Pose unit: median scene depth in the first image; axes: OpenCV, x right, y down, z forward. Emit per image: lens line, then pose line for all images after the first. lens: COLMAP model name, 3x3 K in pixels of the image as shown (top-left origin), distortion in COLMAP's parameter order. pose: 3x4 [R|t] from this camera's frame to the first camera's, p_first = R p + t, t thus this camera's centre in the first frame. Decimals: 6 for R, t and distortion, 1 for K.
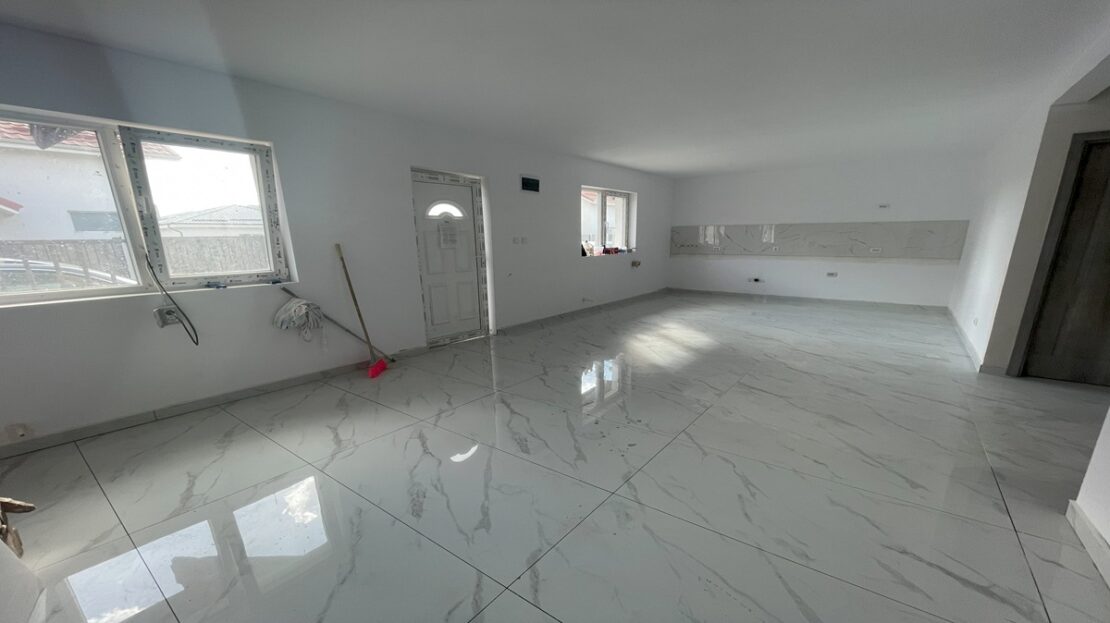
lens RADIAL K [[451.3, 0, 560.0], [0, 451.3, 305.5], [0, 0, 1]] dist [0.006379, -0.001037]
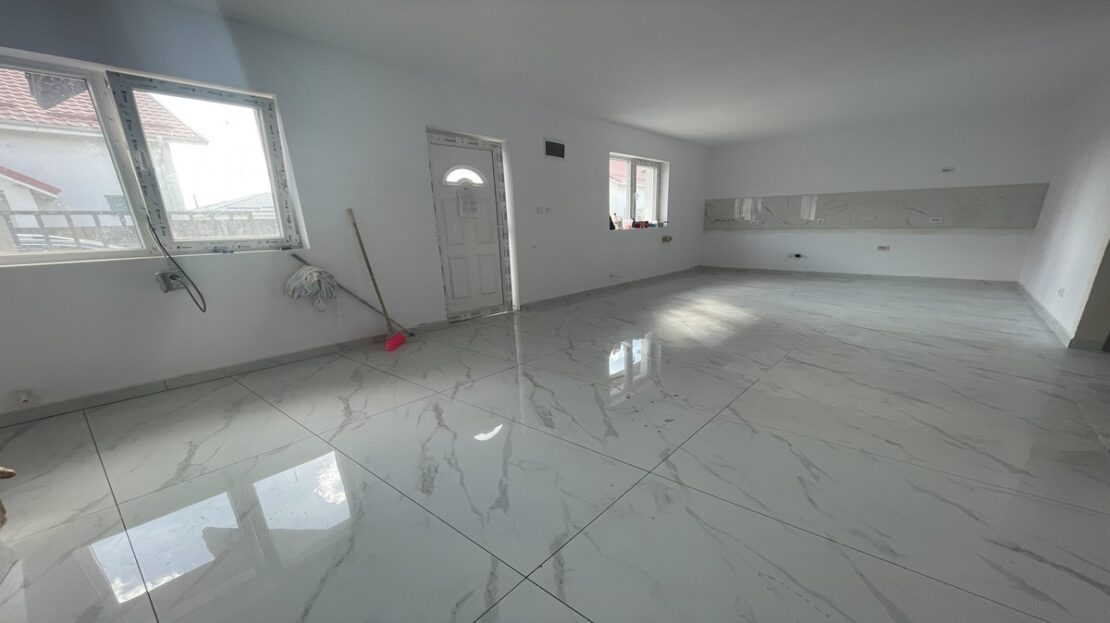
lens RADIAL K [[451.3, 0, 559.7], [0, 451.3, 318.6], [0, 0, 1]] dist [0.006379, -0.001037]
pose [[0.998297, 0.000115, -0.058332, -0.002966], [0.003337, 0.998247, 0.059083, 0.042563], [0.058236, -0.059177, 0.996547, 0.087763]]
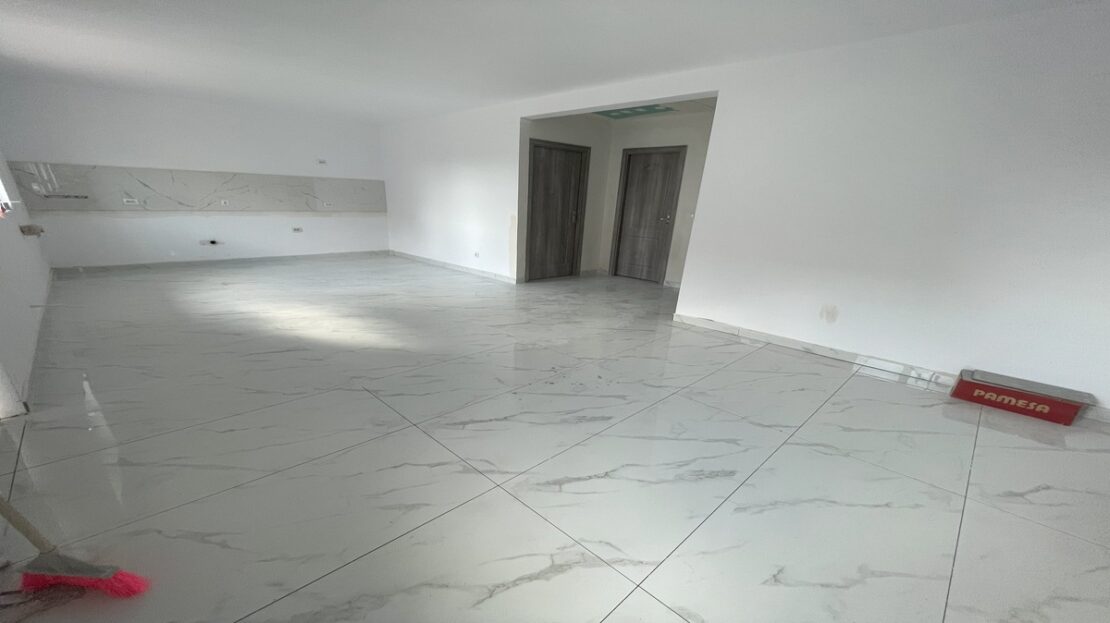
lens RADIAL K [[451.3, 0, 559.3], [0, 451.3, 323.1], [0, 0, 1]] dist [0.006379, -0.001037]
pose [[0.137579, -0.255307, 0.957022, -0.745372], [0.116307, 0.963689, 0.240365, -0.101207], [-0.983638, 0.078239, 0.162278, 0.691302]]
